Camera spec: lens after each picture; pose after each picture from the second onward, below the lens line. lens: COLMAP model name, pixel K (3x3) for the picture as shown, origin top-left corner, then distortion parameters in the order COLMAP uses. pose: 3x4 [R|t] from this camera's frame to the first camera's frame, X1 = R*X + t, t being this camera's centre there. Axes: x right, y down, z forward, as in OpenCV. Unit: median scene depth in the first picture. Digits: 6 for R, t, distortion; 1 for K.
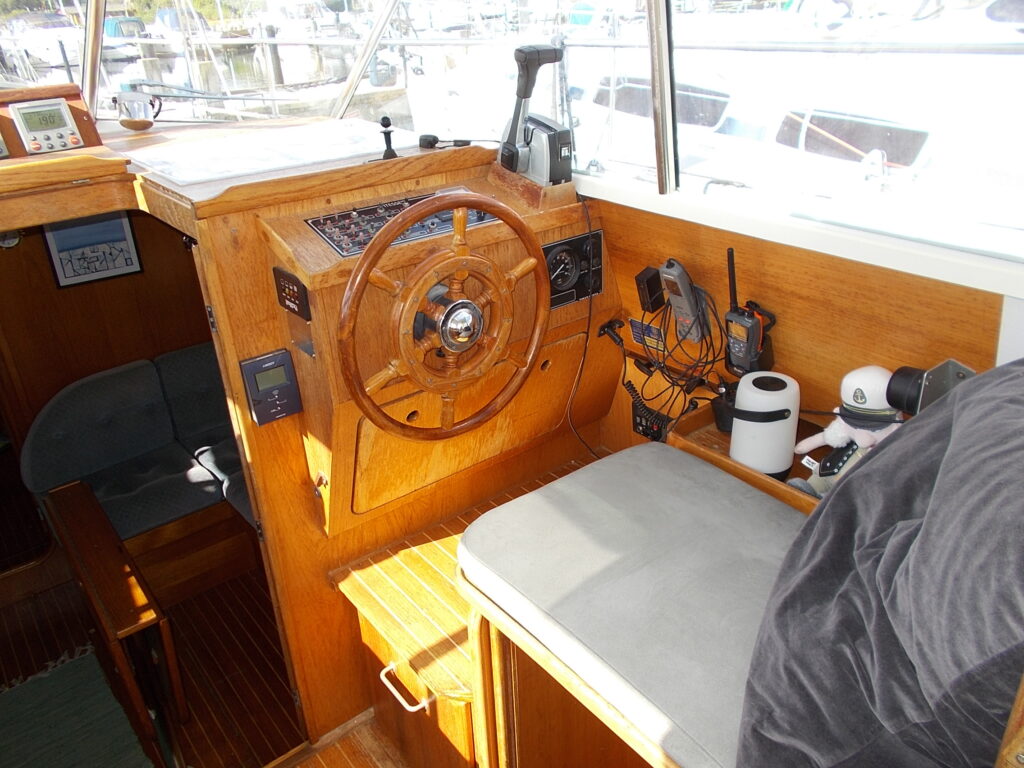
lens RADIAL K [[774.5, 0, 510.5], [0, 774.5, 380.9], [0, 0, 1]] dist [-0.002842, -0.003250]
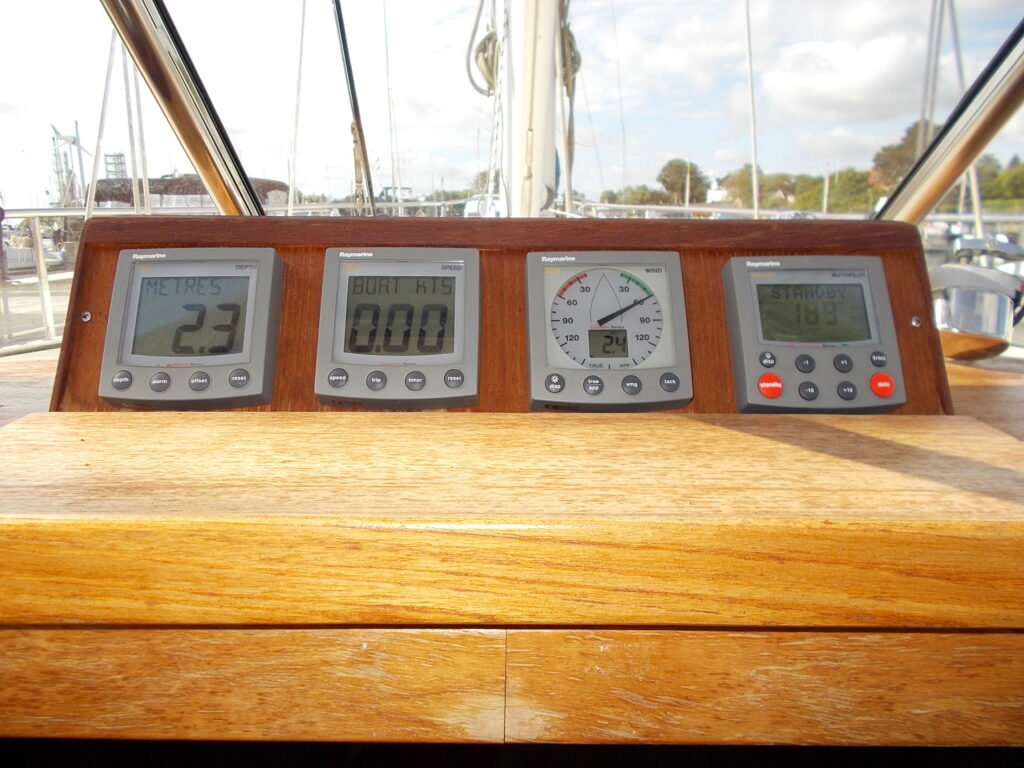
lens RADIAL K [[748.3, 0, 531.2], [0, 748.3, 383.4], [0, 0, 1]] dist [-0.009405, -0.003047]
pose [[0.786951, 0.188414, -0.587545, -0.542460], [-0.314579, 0.941697, -0.119360, -0.250995], [0.530800, 0.278759, 0.800340, 0.743680]]
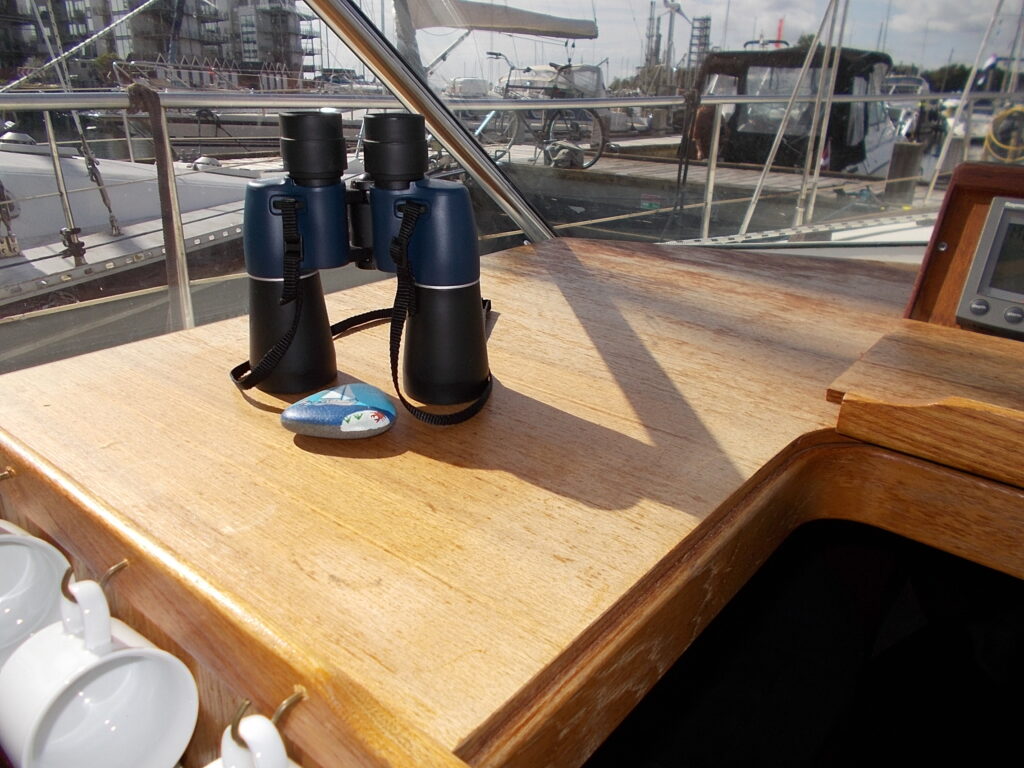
lens RADIAL K [[774.5, 0, 510.5], [0, 774.5, 380.9], [0, 0, 1]] dist [-0.002842, -0.003250]
pose [[0.201231, 0.417422, -0.886152, -0.537065], [-0.476542, 0.832103, 0.283747, -0.199207], [0.855812, 0.365190, 0.366364, 0.551385]]
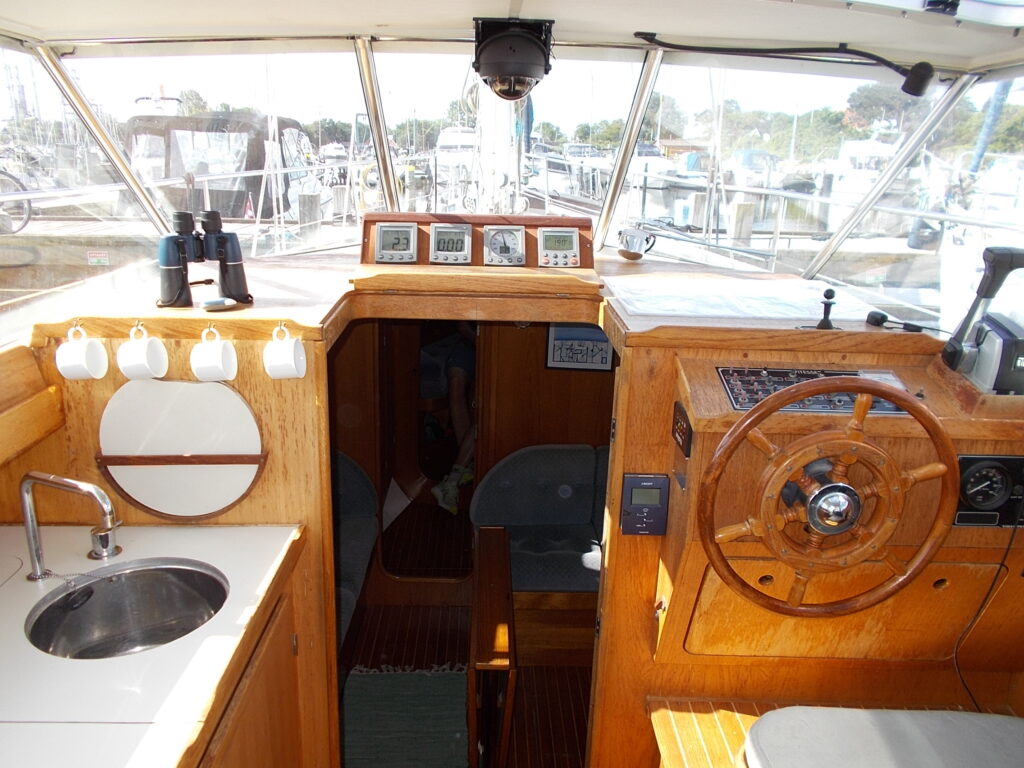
lens RADIAL K [[782.8, 0, 514.3], [0, 782.8, 382.8], [0, 0, 1]] dist [-0.000588, 0.003207]
pose [[0.792636, 0.243830, -0.558815, 0.115070], [-0.328359, 0.942991, -0.054292, -0.031958], [0.513720, 0.226526, 0.827513, -0.041691]]
